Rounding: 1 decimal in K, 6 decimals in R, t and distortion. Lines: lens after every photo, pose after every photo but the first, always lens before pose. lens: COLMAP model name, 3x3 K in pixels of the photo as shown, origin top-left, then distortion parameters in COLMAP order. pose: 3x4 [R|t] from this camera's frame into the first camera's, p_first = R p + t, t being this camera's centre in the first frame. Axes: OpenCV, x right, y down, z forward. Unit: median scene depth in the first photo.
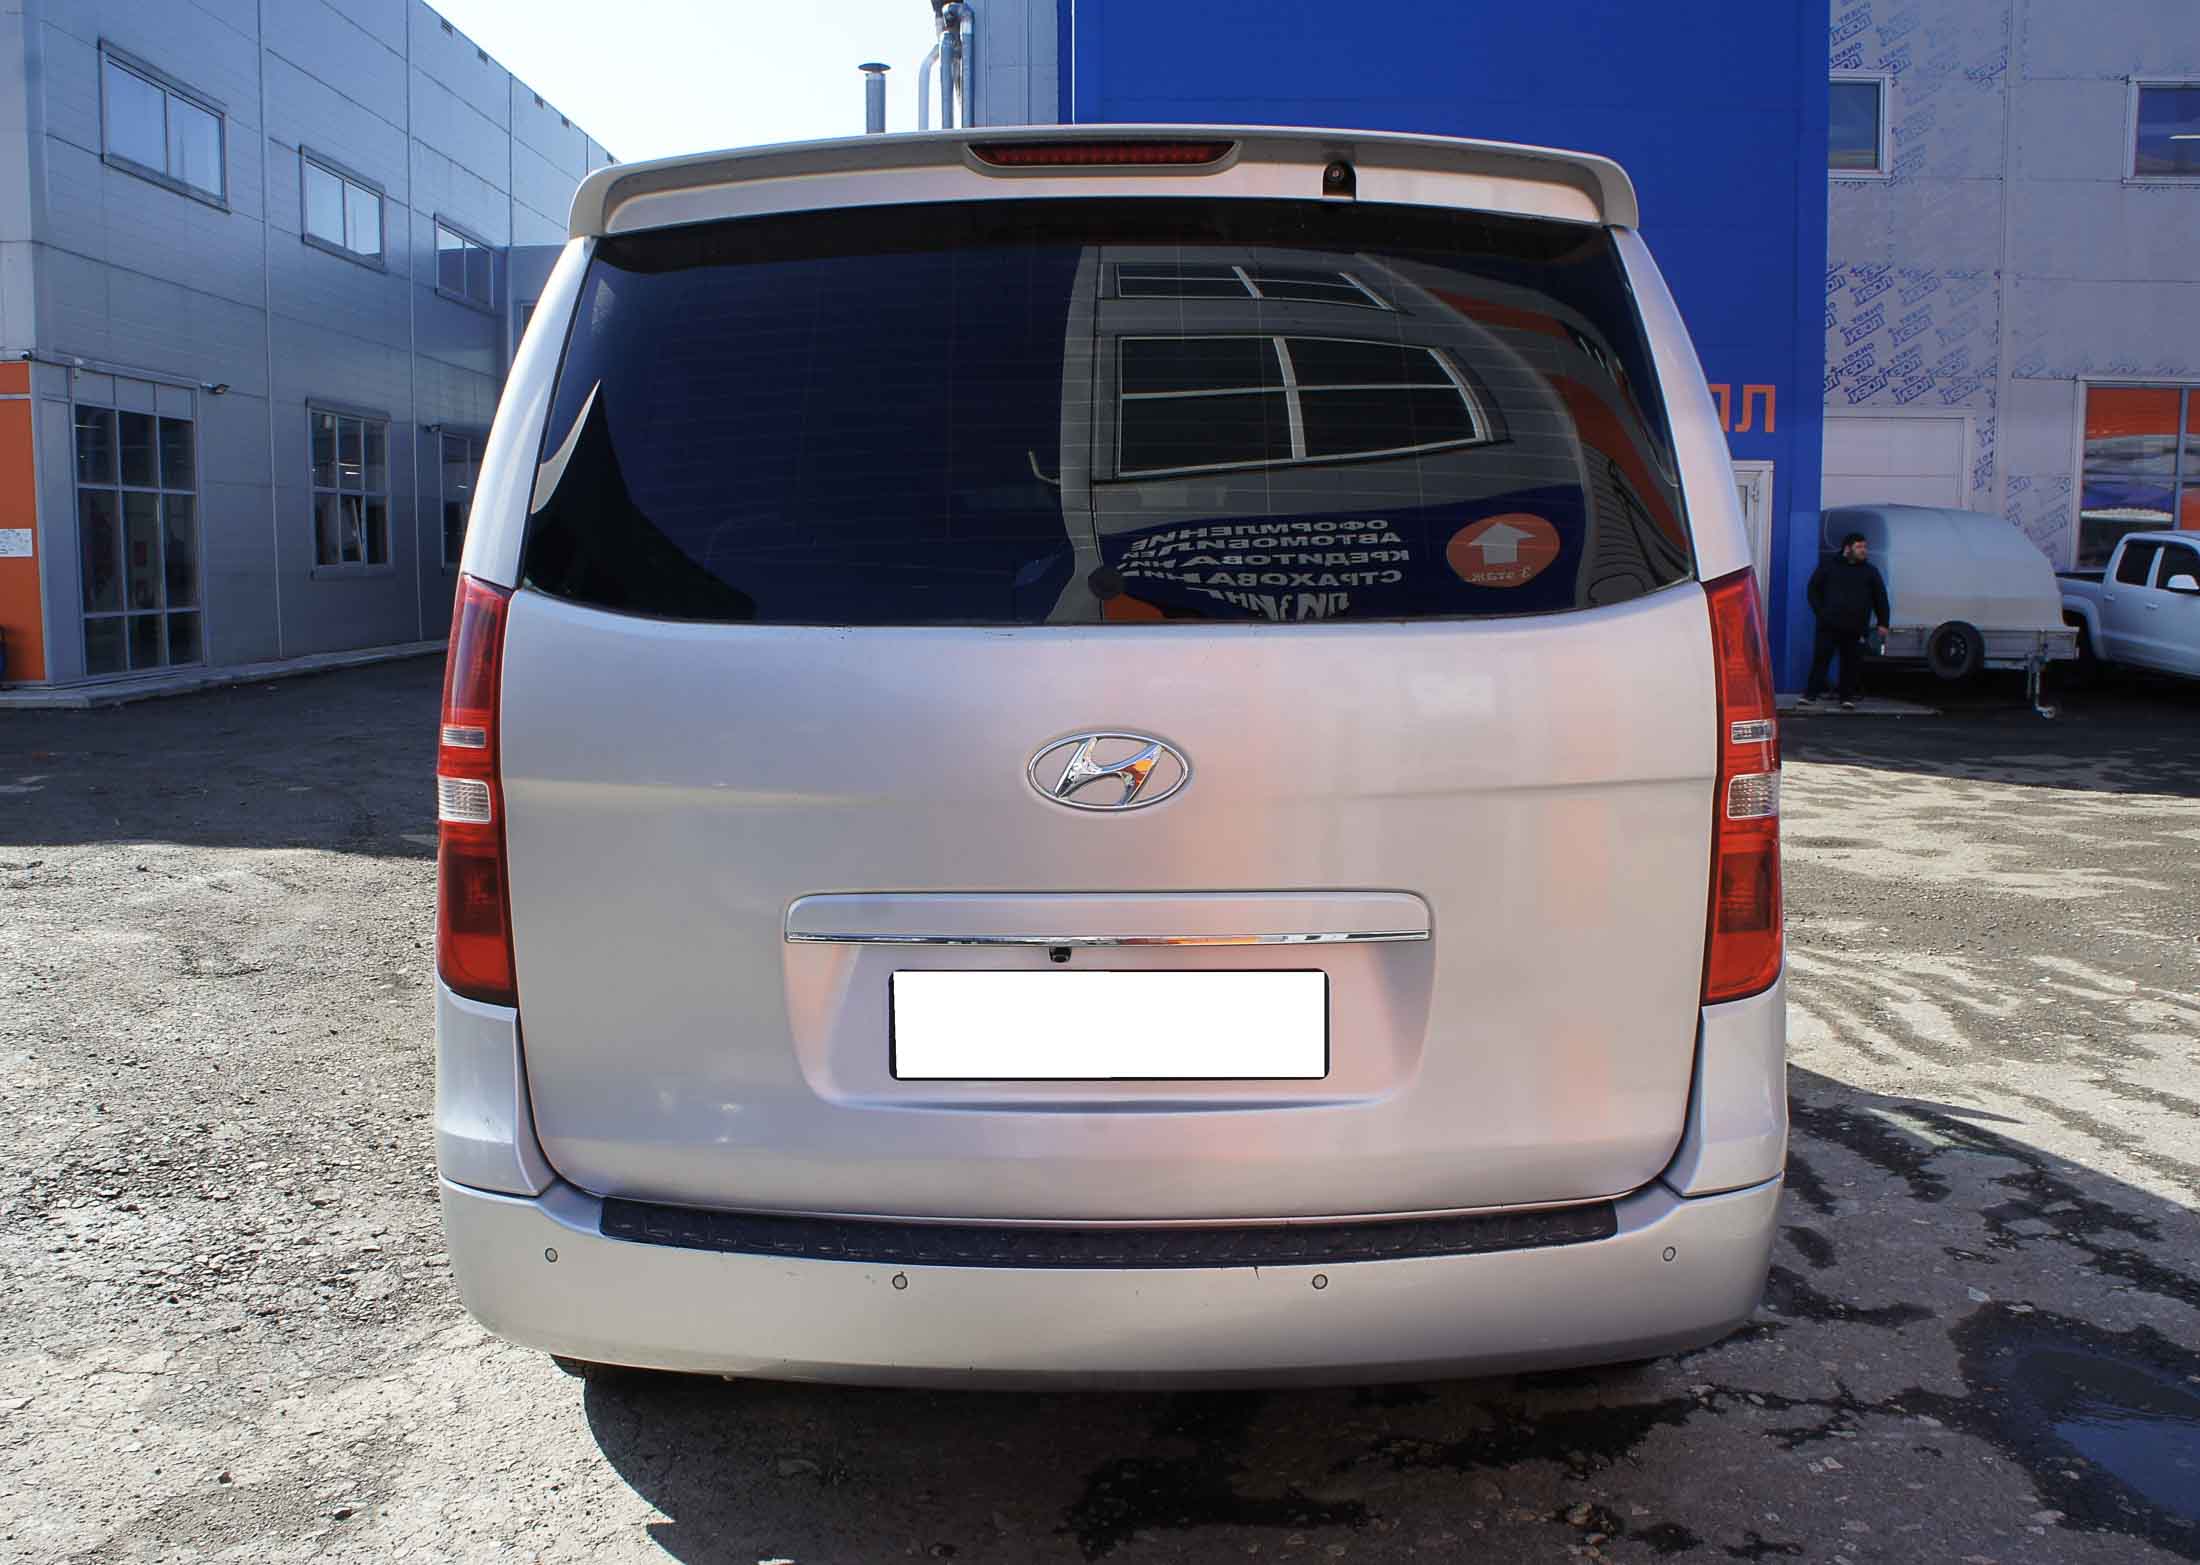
lens RADIAL K [[1877.9, 0, 1060.5], [0, 1877.9, 788.4], [0, 0, 1]] dist [-0.183666, 0.132837]
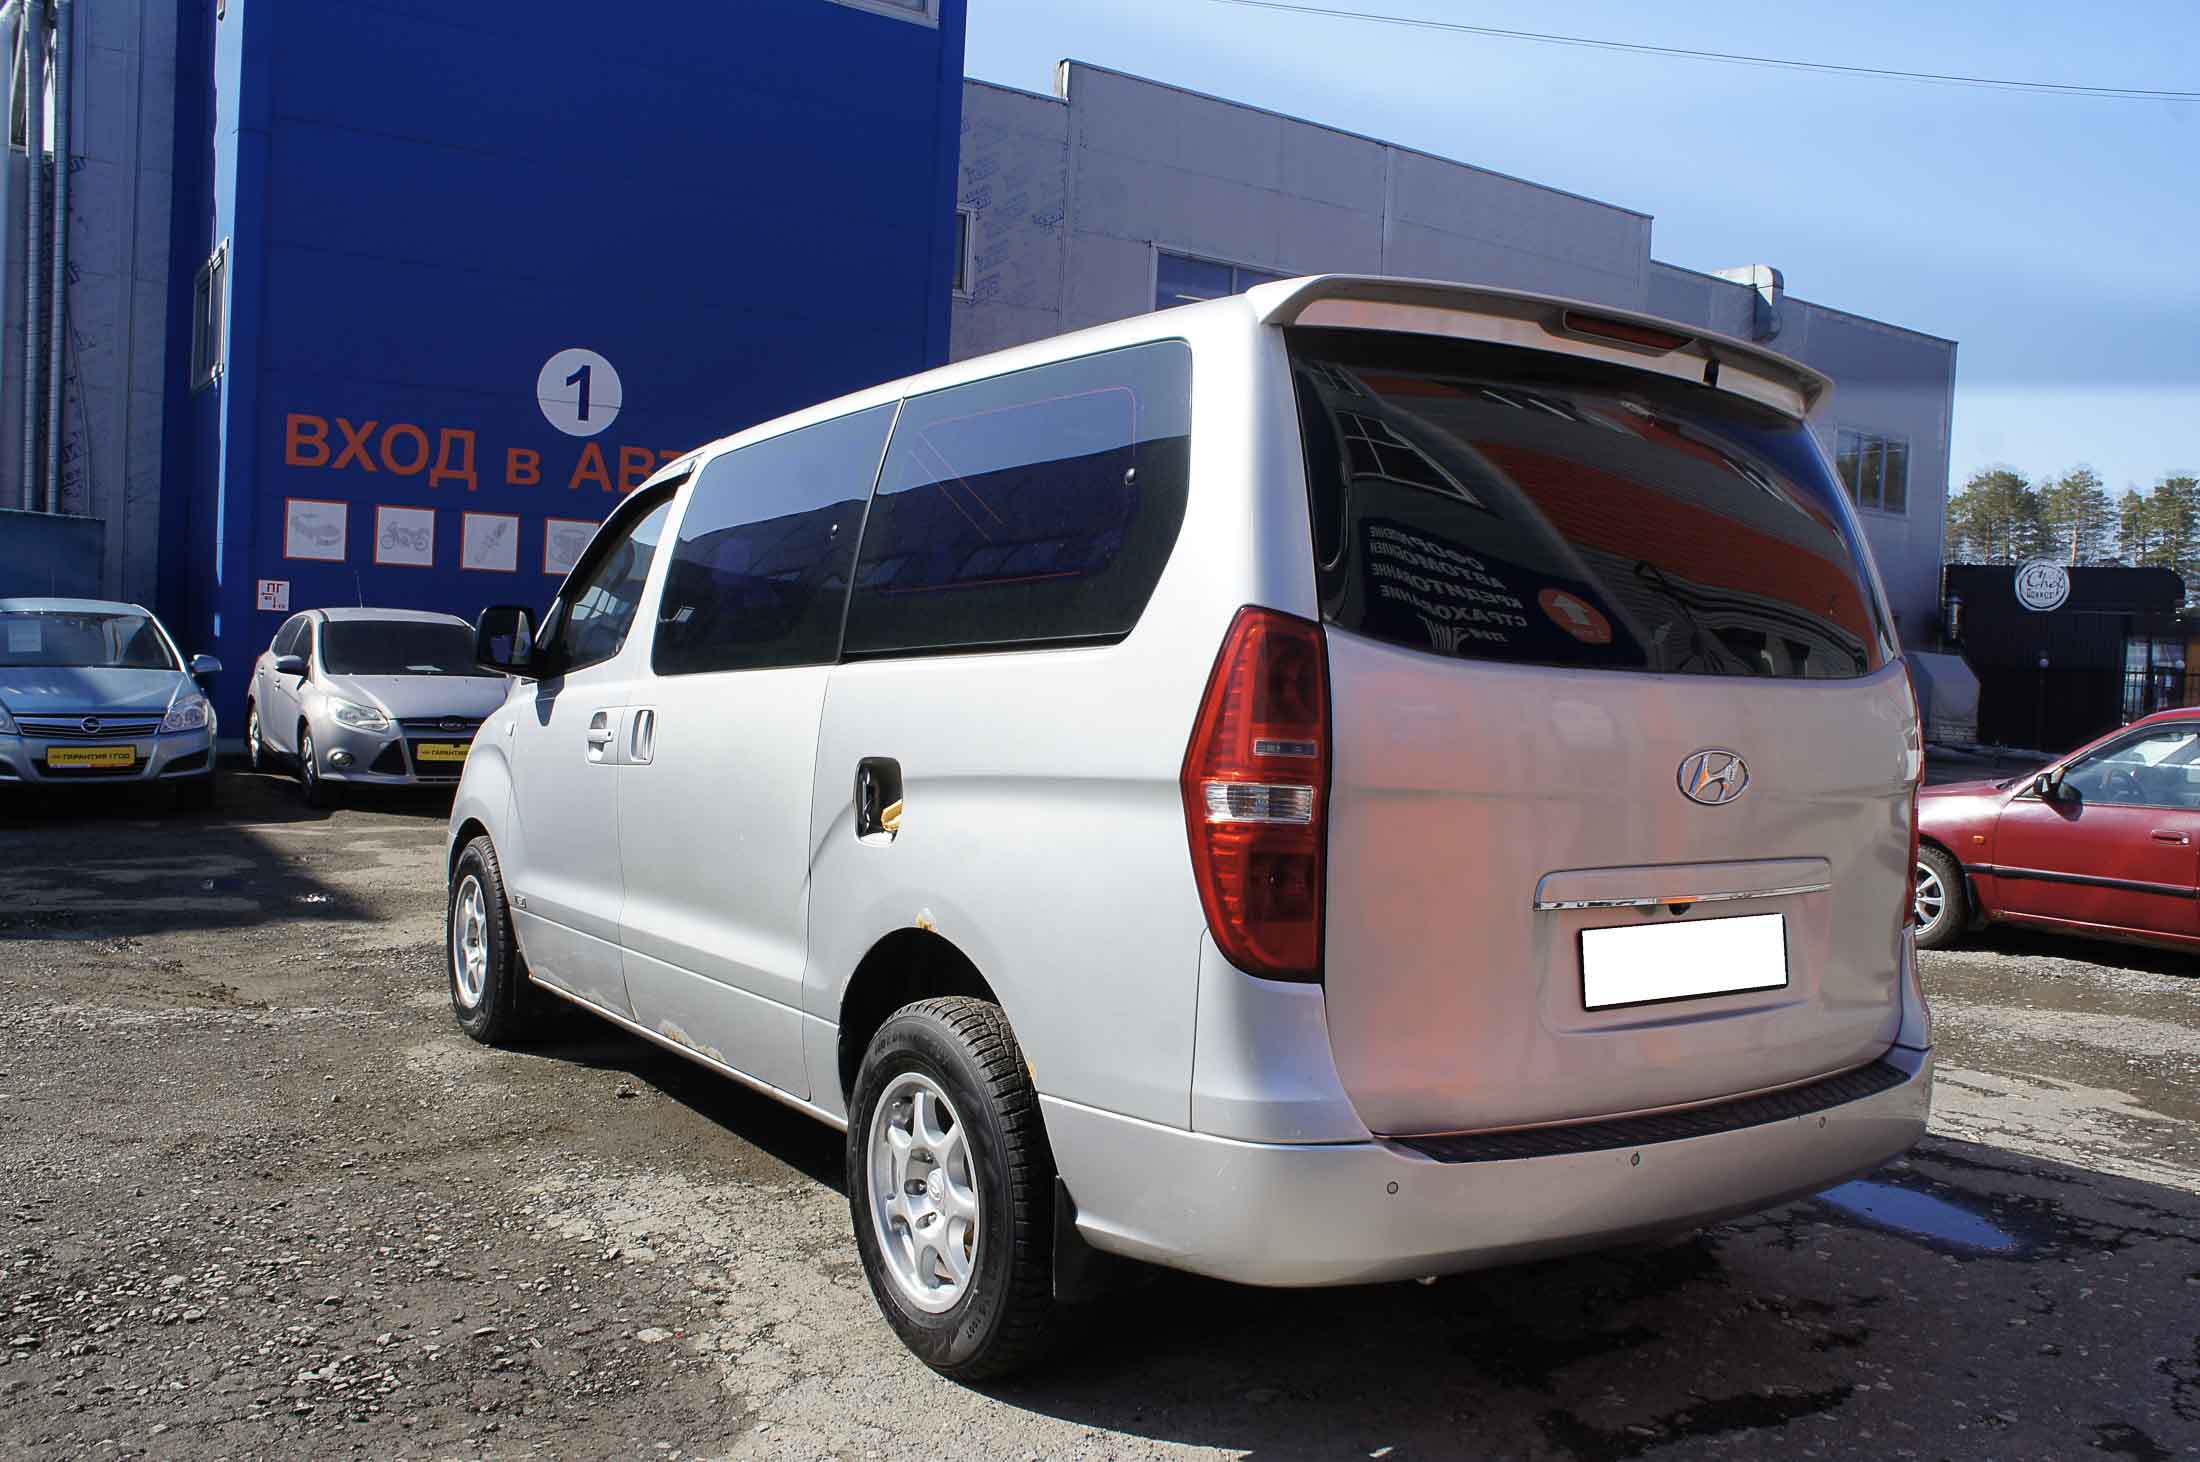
lens RADIAL K [[1859.1, 0, 1135.0], [0, 1859.1, 738.9], [0, 0, 1]] dist [-0.159897, 0.146224]
pose [[0.809487, 0.016296, 0.586912, -0.616862], [0.020192, 0.998251, -0.055567, 0.016195], [-0.586791, 0.056832, 0.807742, 0.071571]]
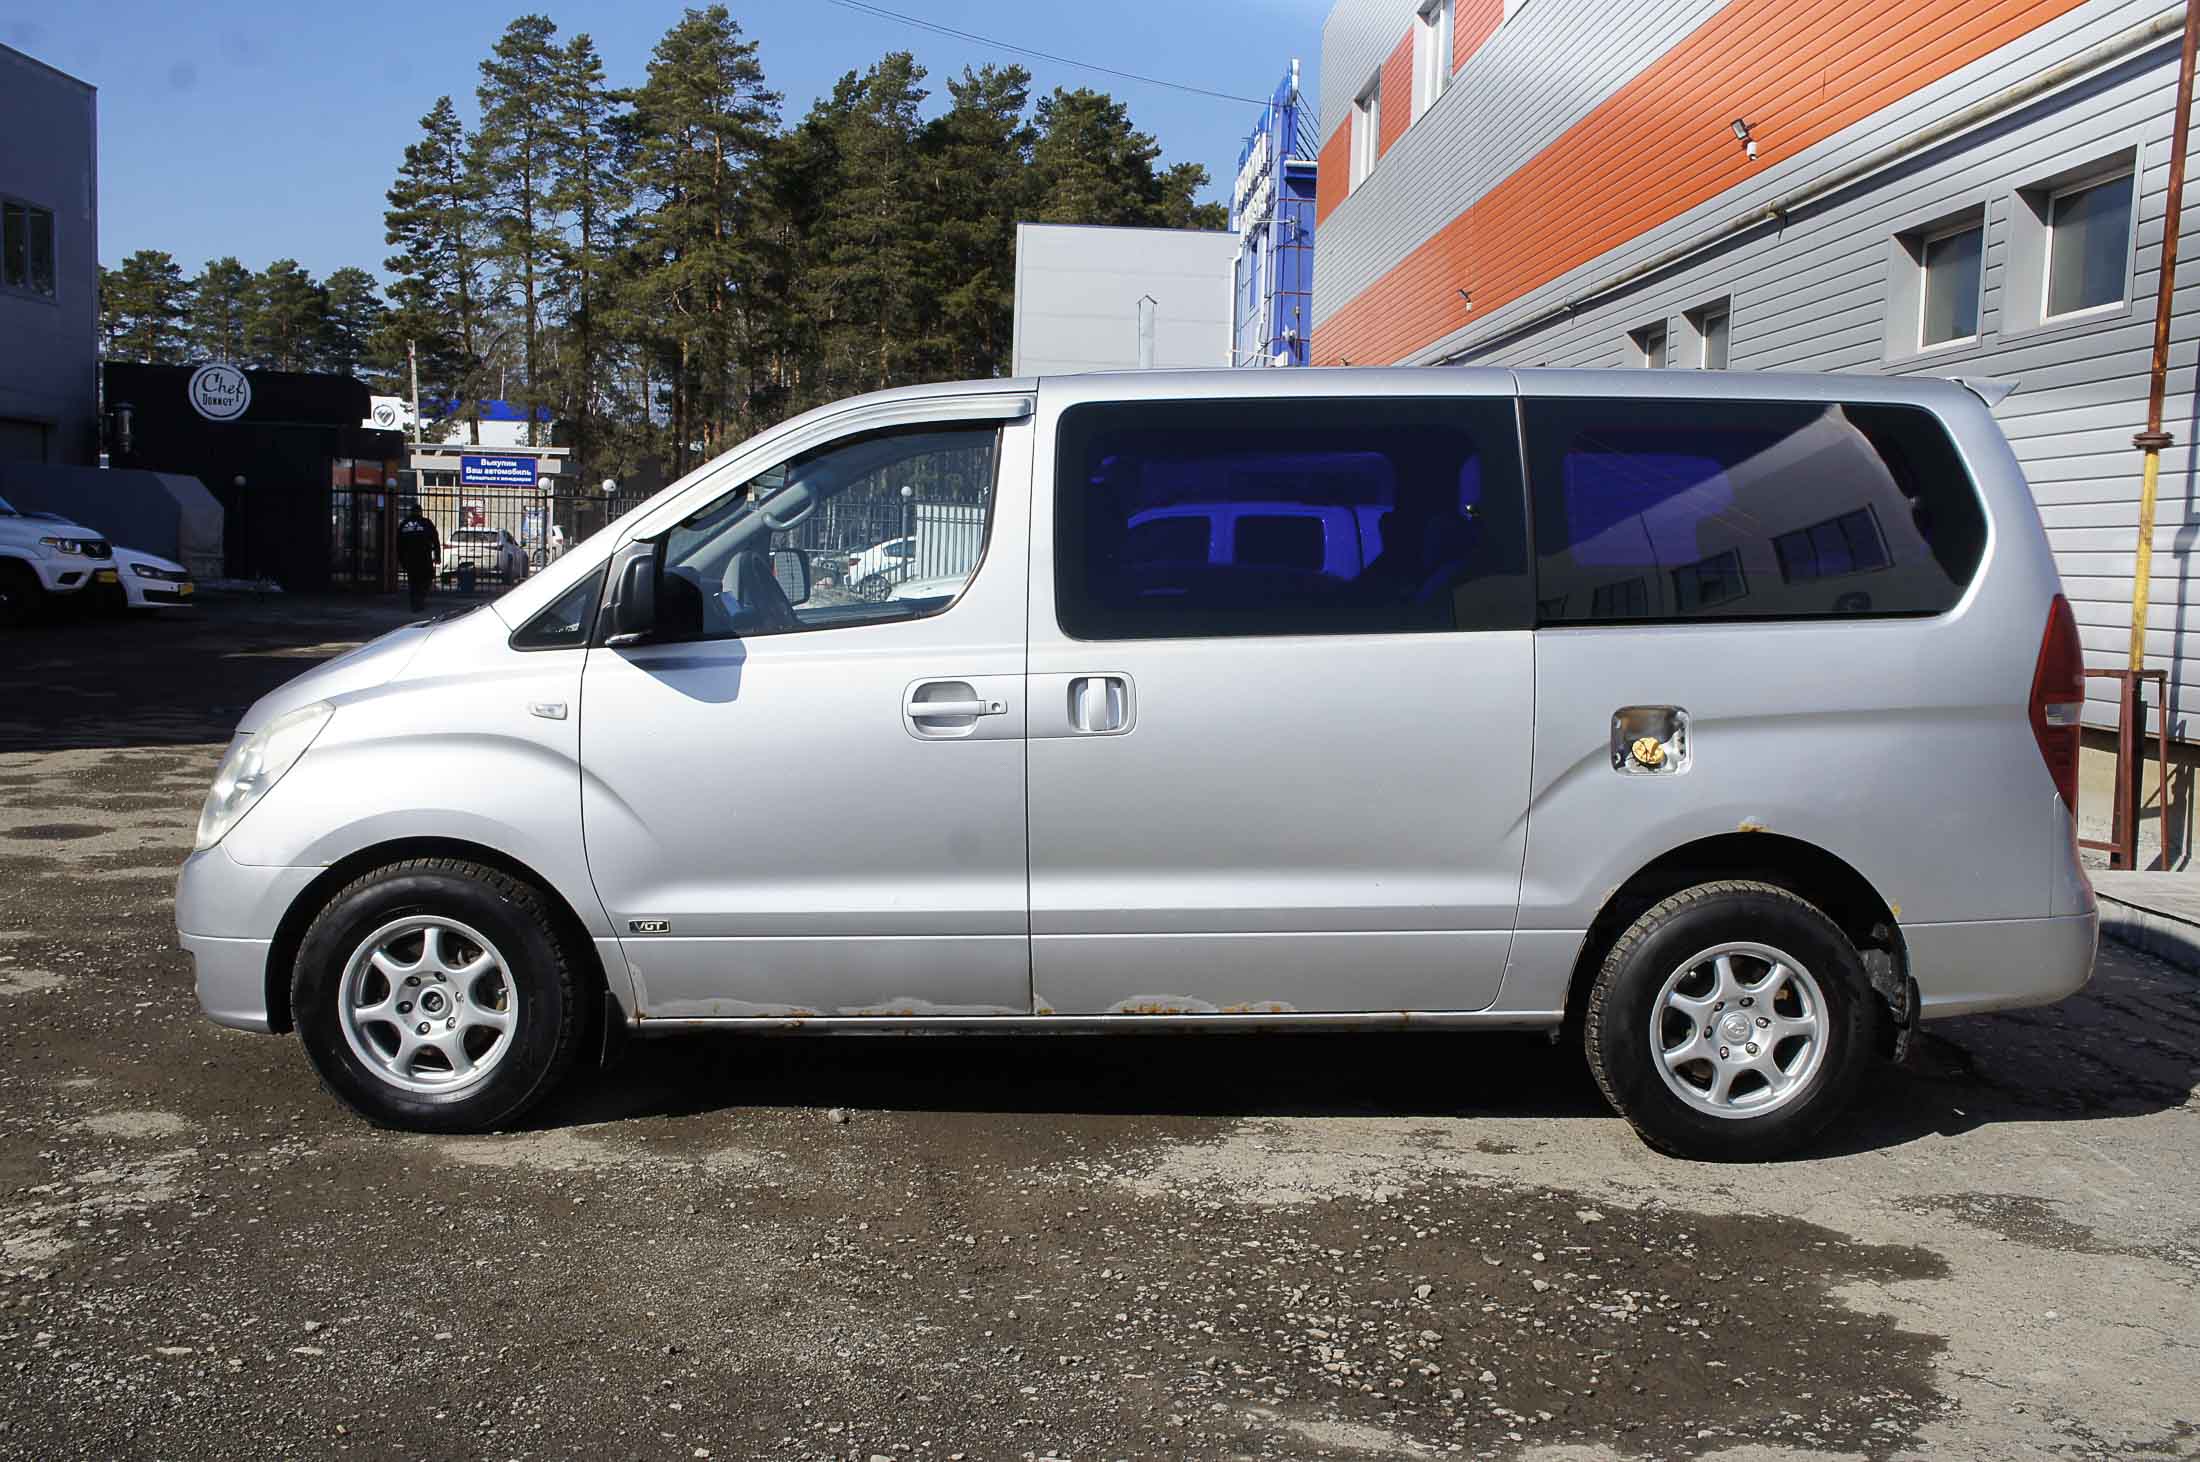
lens RADIAL K [[2239.1, 0, 1100.0], [0, 2239.1, 809.6], [0, 0, 1]] dist [-0.054965, 0.013698]
pose [[-0.053380, -0.113486, 0.992105, -1.468043], [0.083323, 0.989550, 0.117677, -0.142545], [-0.995092, 0.088947, -0.043366, 1.208696]]
